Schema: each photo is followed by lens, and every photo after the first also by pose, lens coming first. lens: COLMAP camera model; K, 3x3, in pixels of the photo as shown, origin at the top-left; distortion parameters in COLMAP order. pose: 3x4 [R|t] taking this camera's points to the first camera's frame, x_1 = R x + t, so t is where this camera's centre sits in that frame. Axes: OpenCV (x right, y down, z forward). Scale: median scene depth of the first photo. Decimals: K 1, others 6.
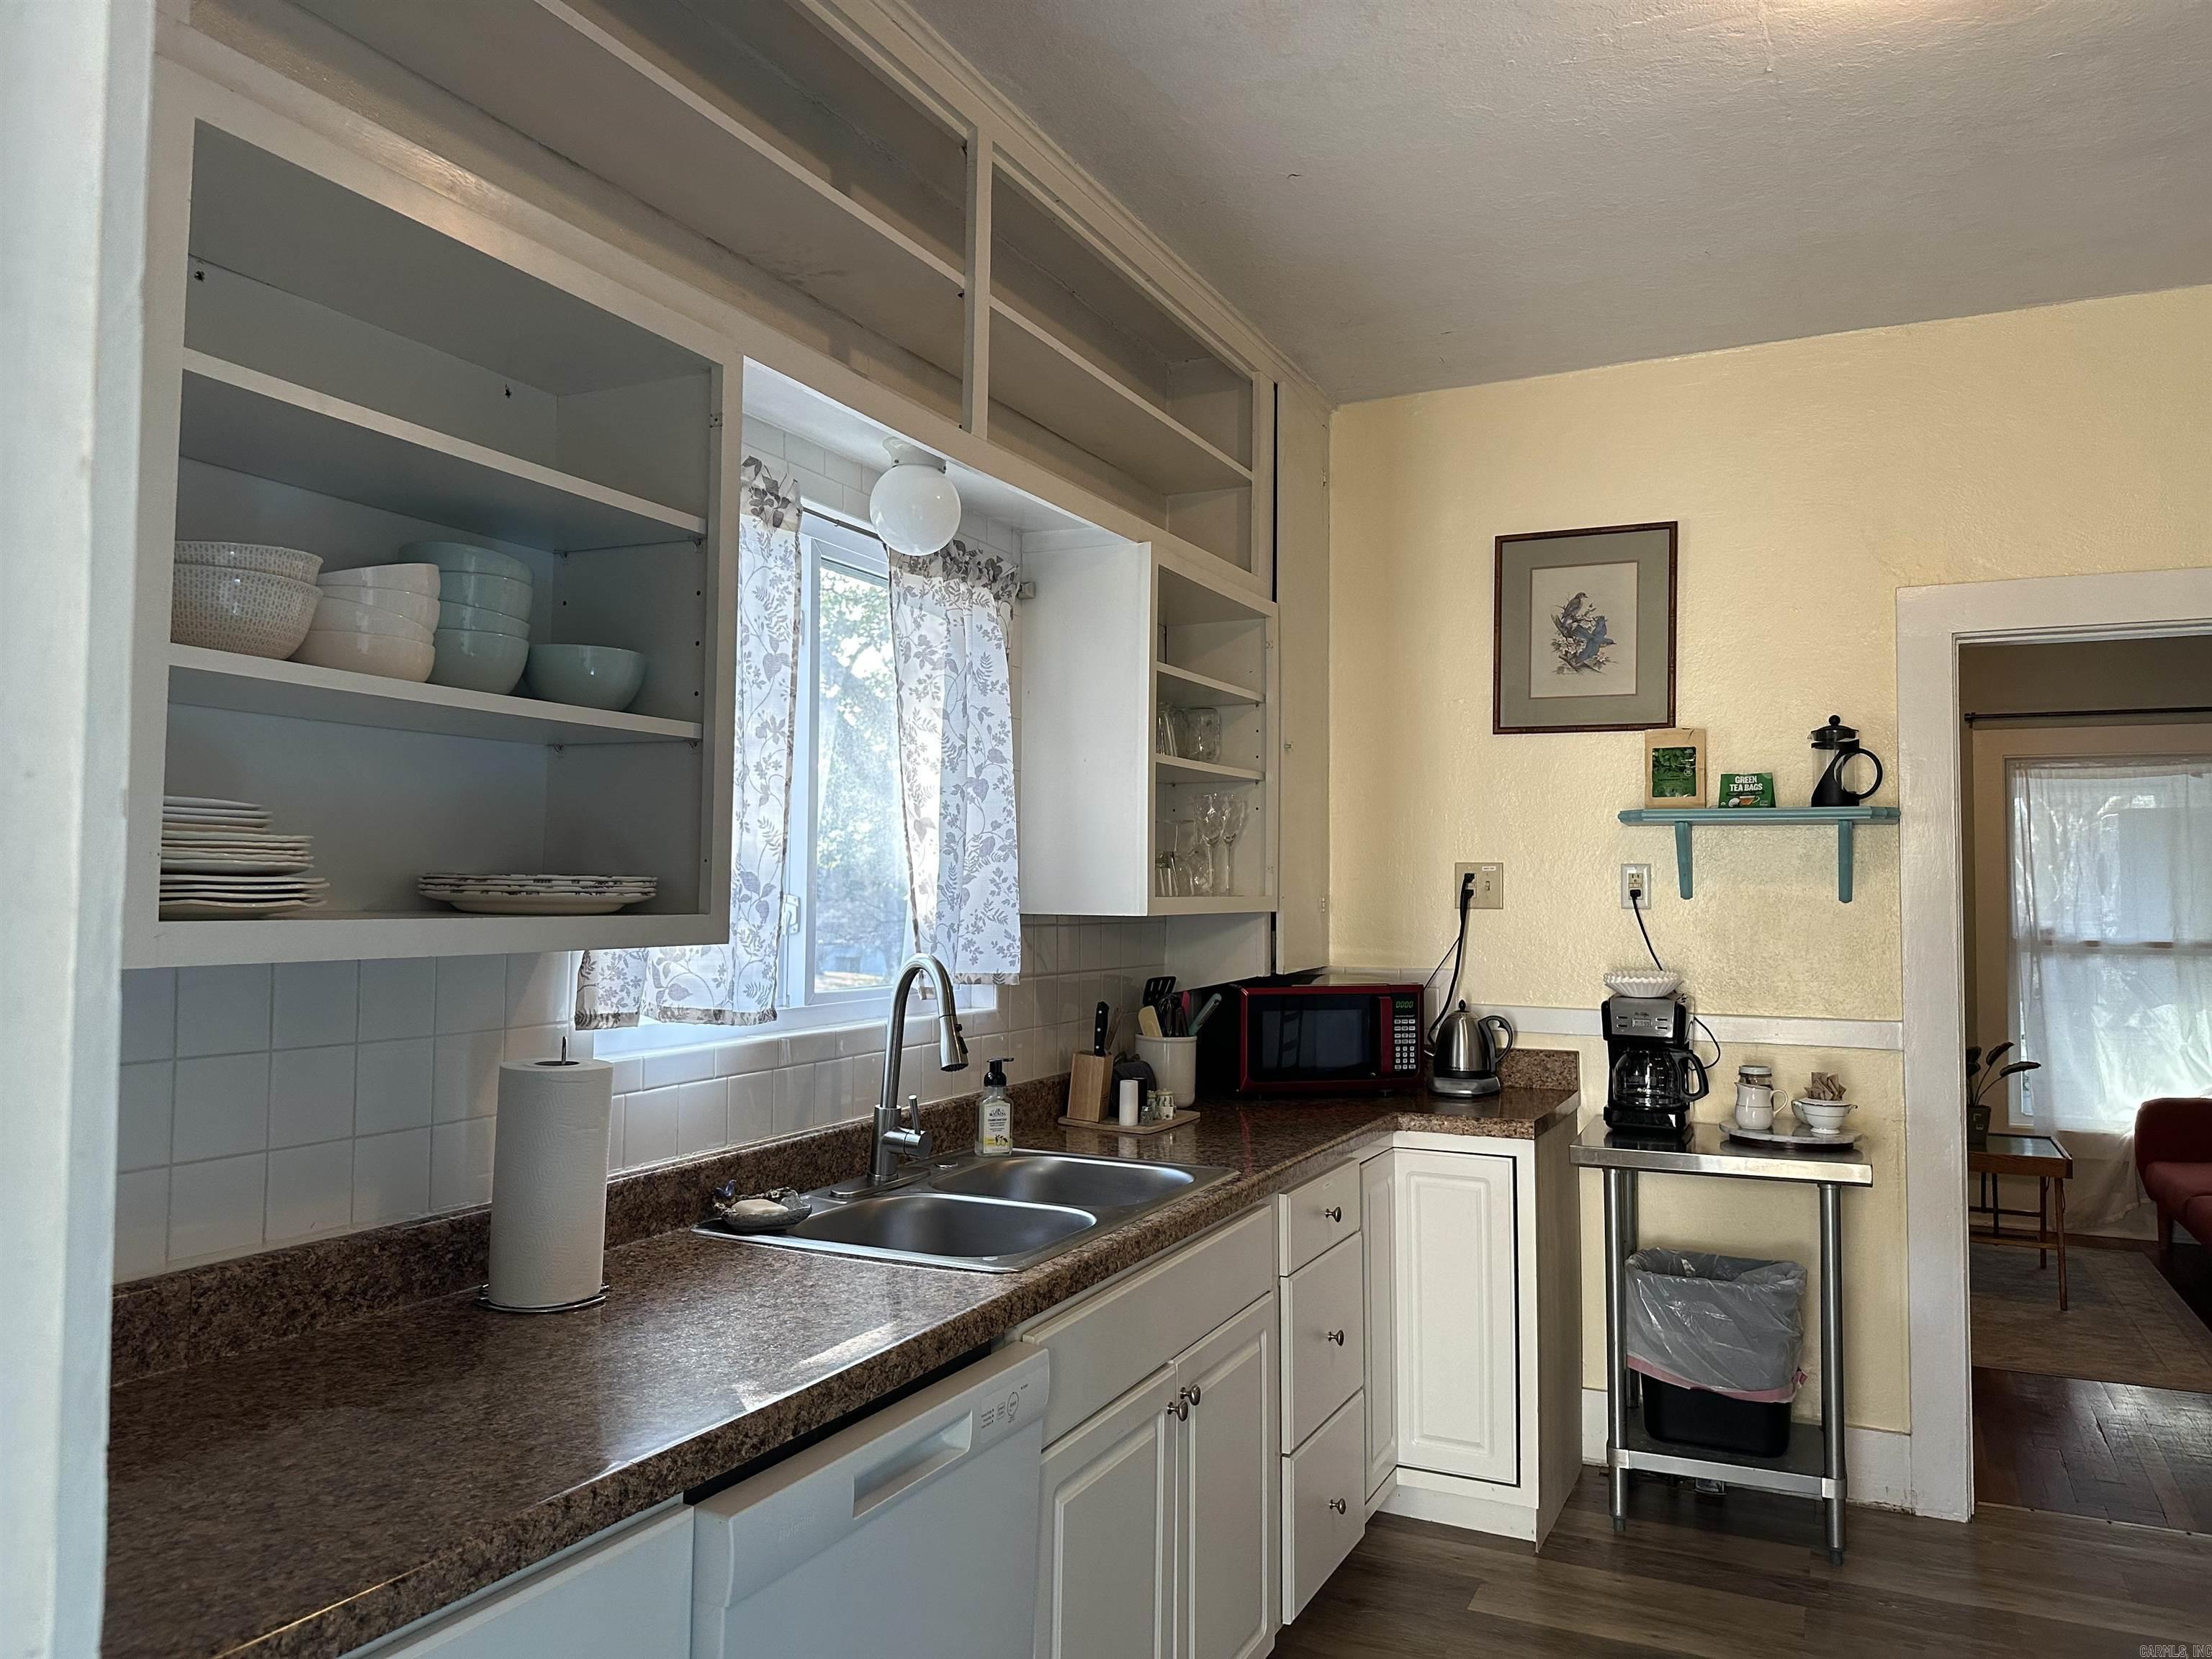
lens RADIAL K [[1536.4, 0, 1117.8], [0, 1536.4, 821.2], [0, 0, 1]] dist [0.019141, -0.019994]
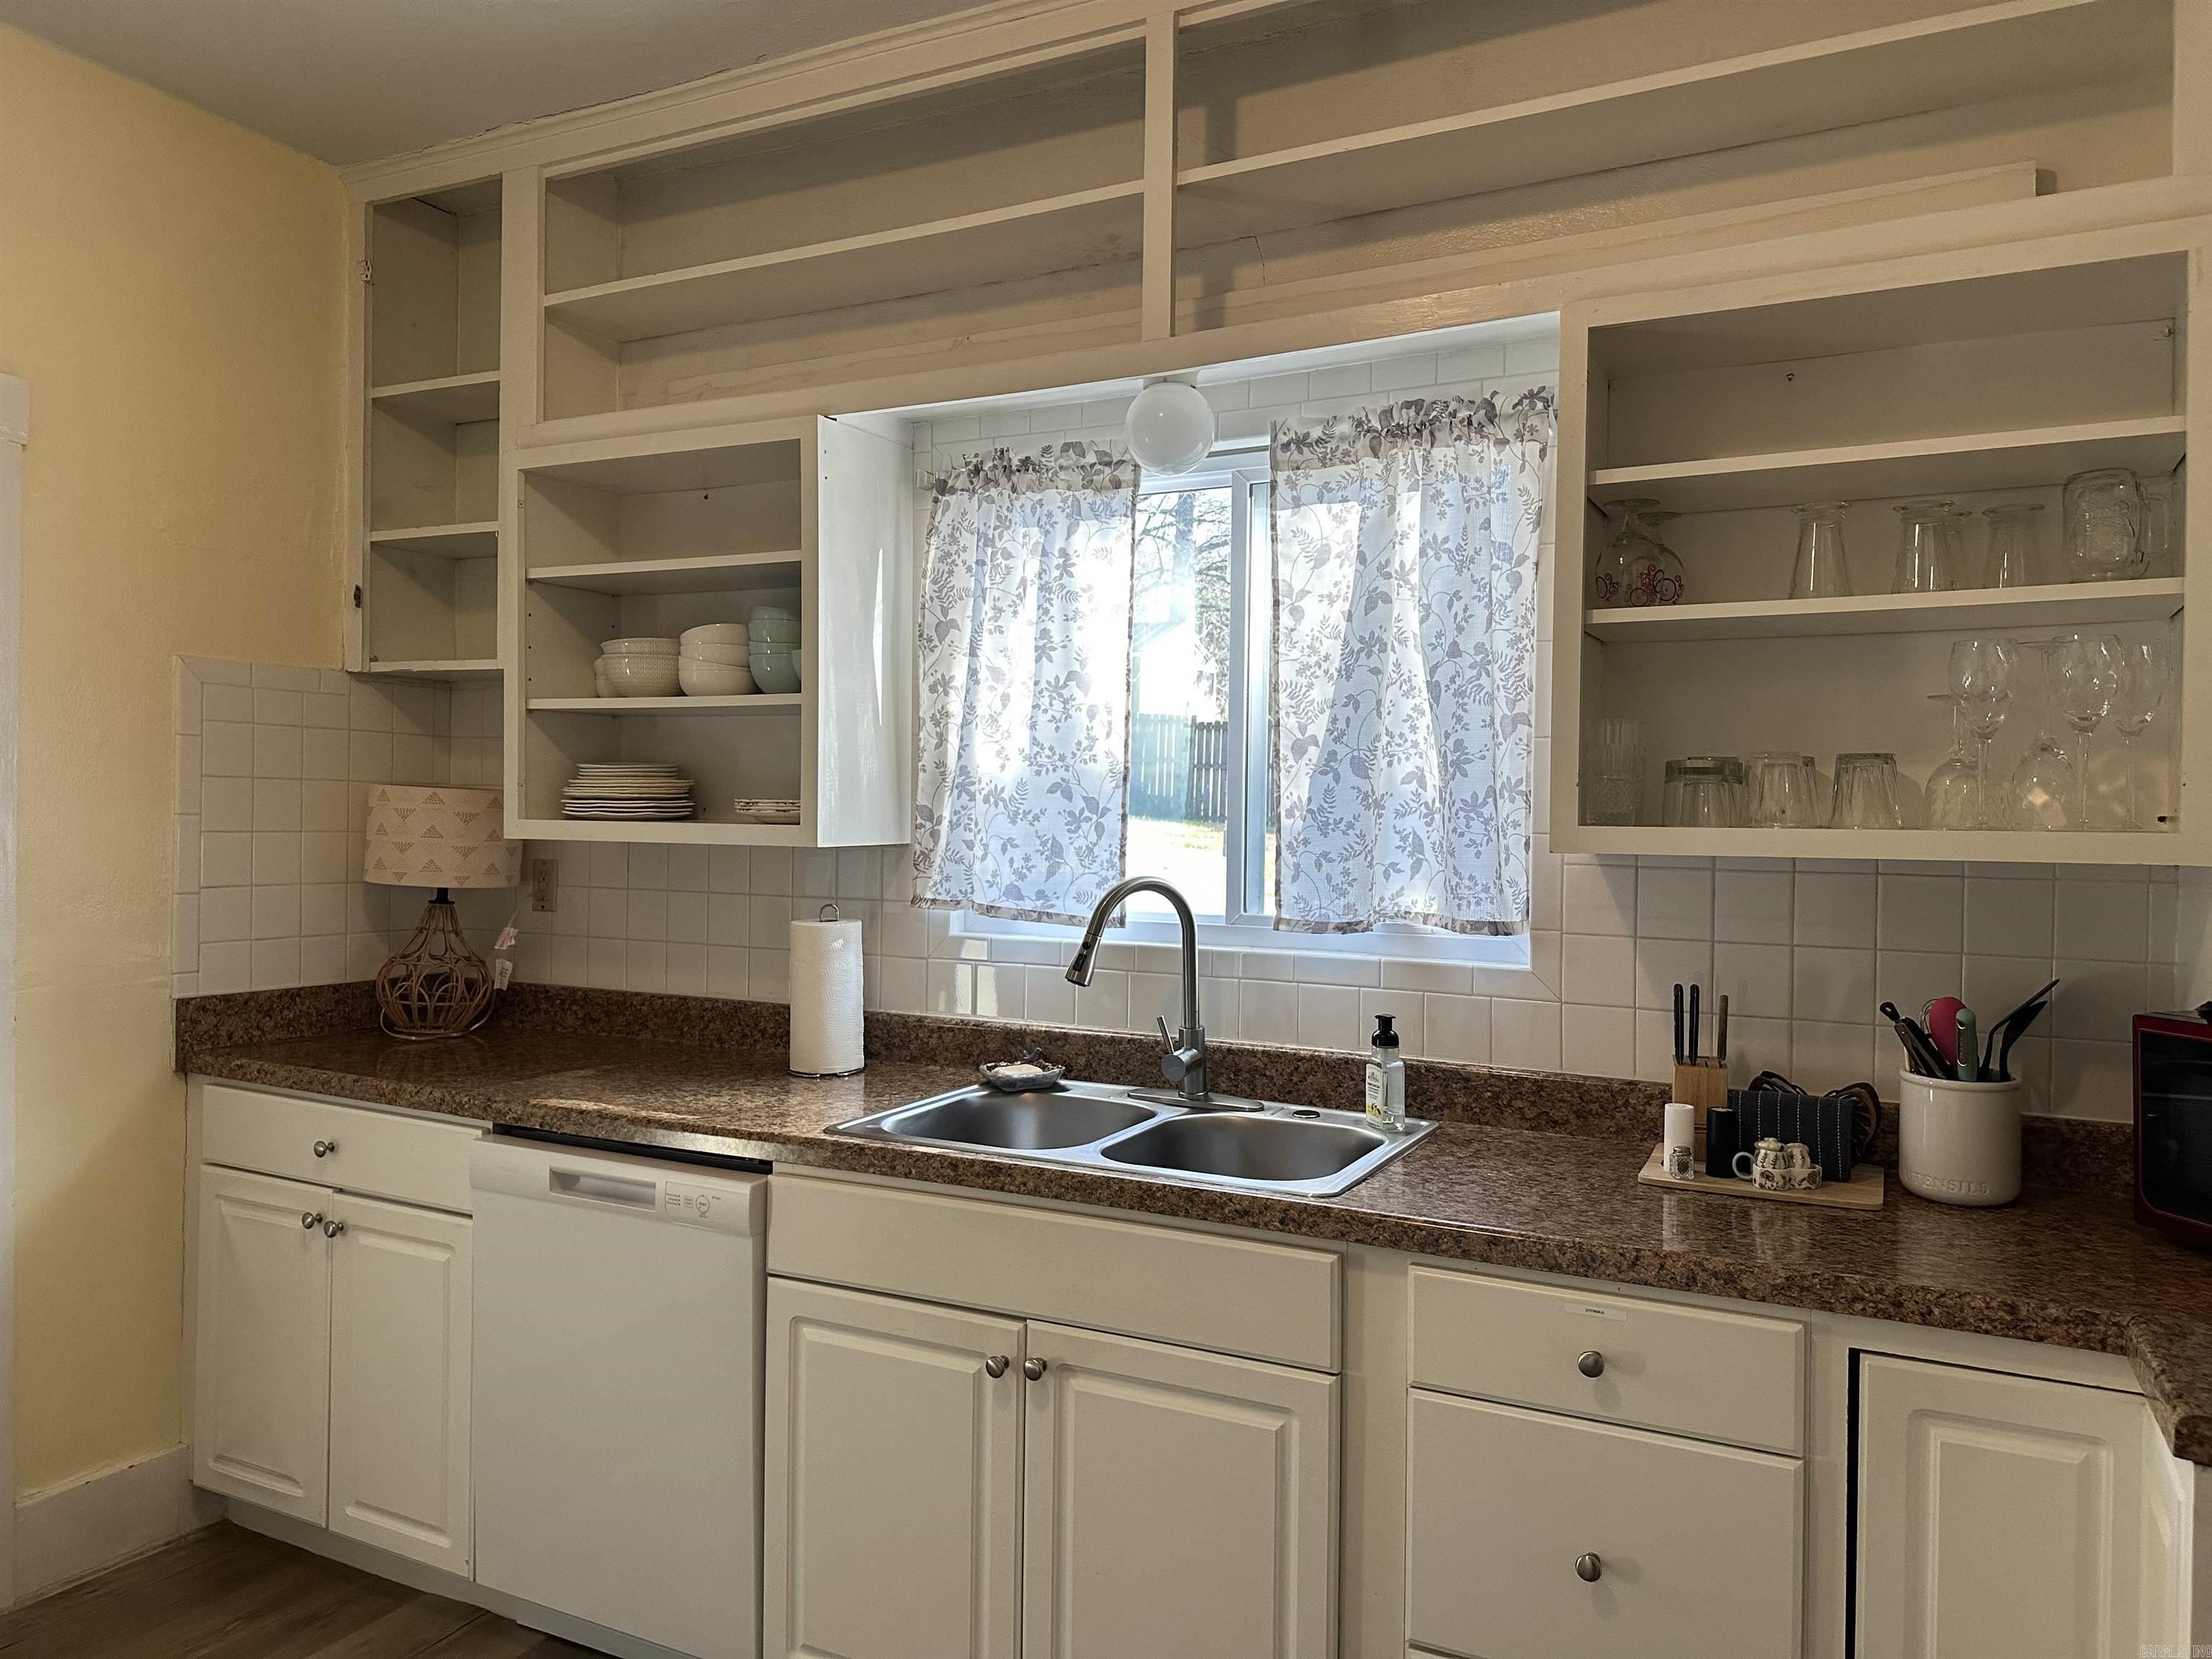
lens RADIAL K [[1536.4, 0, 1117.4], [0, 1536.4, 822.0], [0, 0, 1]] dist [0.019141, -0.019994]
pose [[-0.010204, 0.010768, -0.999890, 0.890592], [0.037683, 0.999236, 0.010376, 0.039905], [0.999238, -0.037573, -0.010602, 1.000829]]
